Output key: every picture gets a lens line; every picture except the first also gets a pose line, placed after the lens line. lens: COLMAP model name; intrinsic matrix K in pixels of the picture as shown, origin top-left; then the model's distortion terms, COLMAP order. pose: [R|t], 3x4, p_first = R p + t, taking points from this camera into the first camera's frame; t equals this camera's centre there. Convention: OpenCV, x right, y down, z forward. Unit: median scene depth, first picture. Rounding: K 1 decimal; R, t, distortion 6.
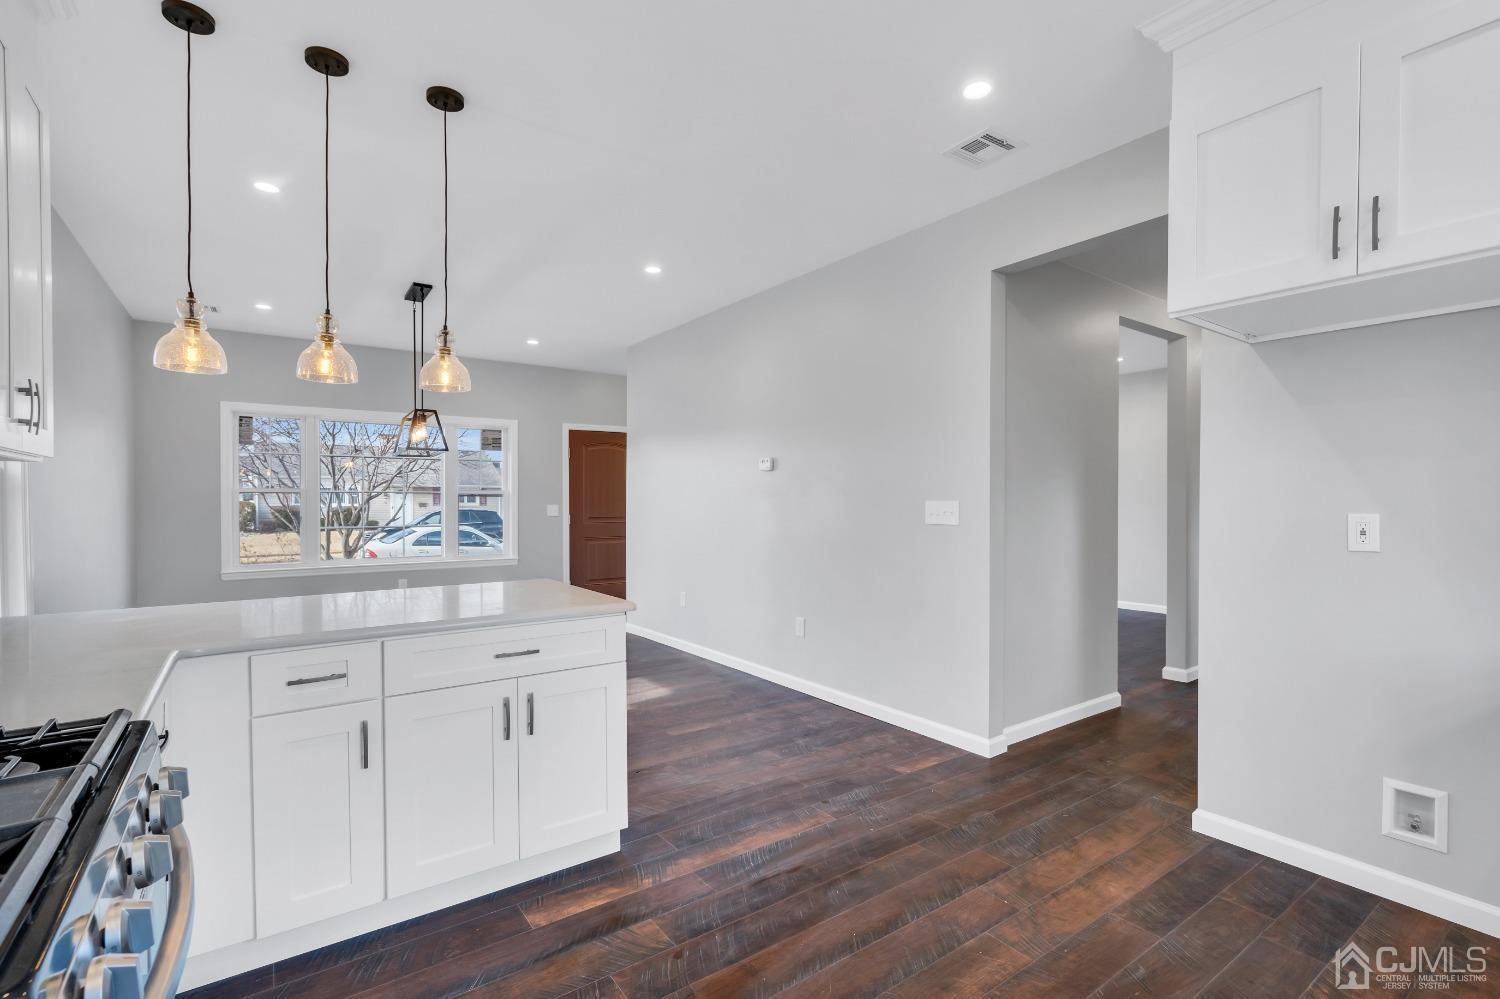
lens RADIAL K [[688.9, 0, 747.5], [0, 688.9, 508.0], [0, 0, 1]] dist [-0.006858, 0.000370]
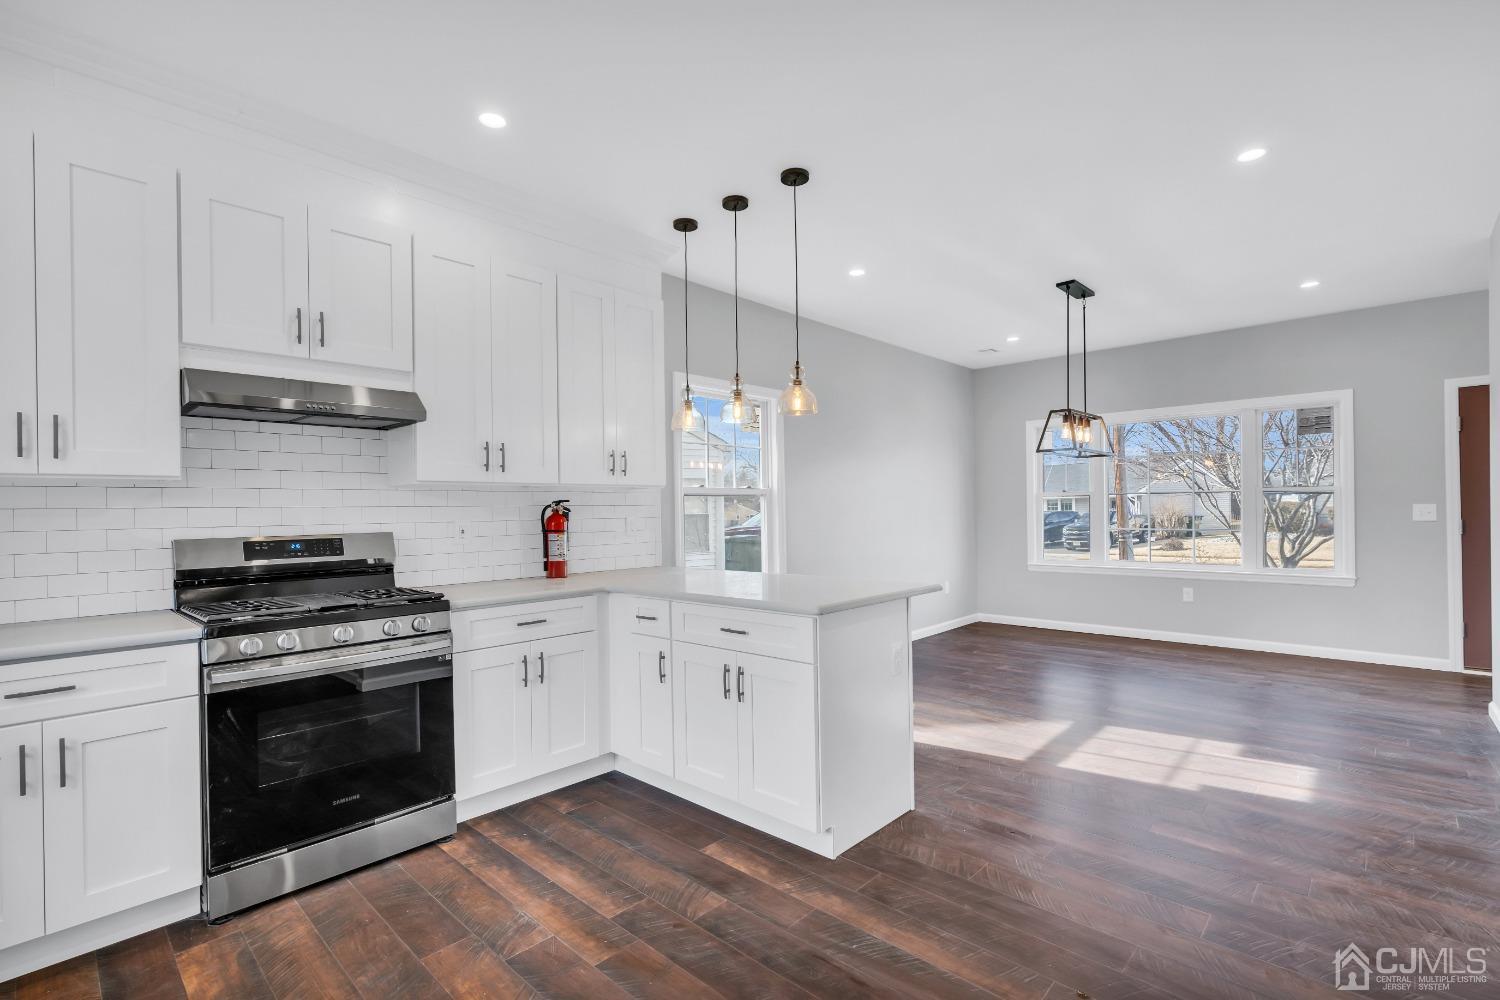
lens RADIAL K [[688.9, 0, 751.2], [0, 688.9, 507.8], [0, 0, 1]] dist [-0.006858, 0.000370]
pose [[0.192464, -0.005462, -0.981289, 0.779237], [0.002793, 0.999984, -0.005018, 0.000608], [0.981300, -0.001775, 0.192476, 0.717323]]
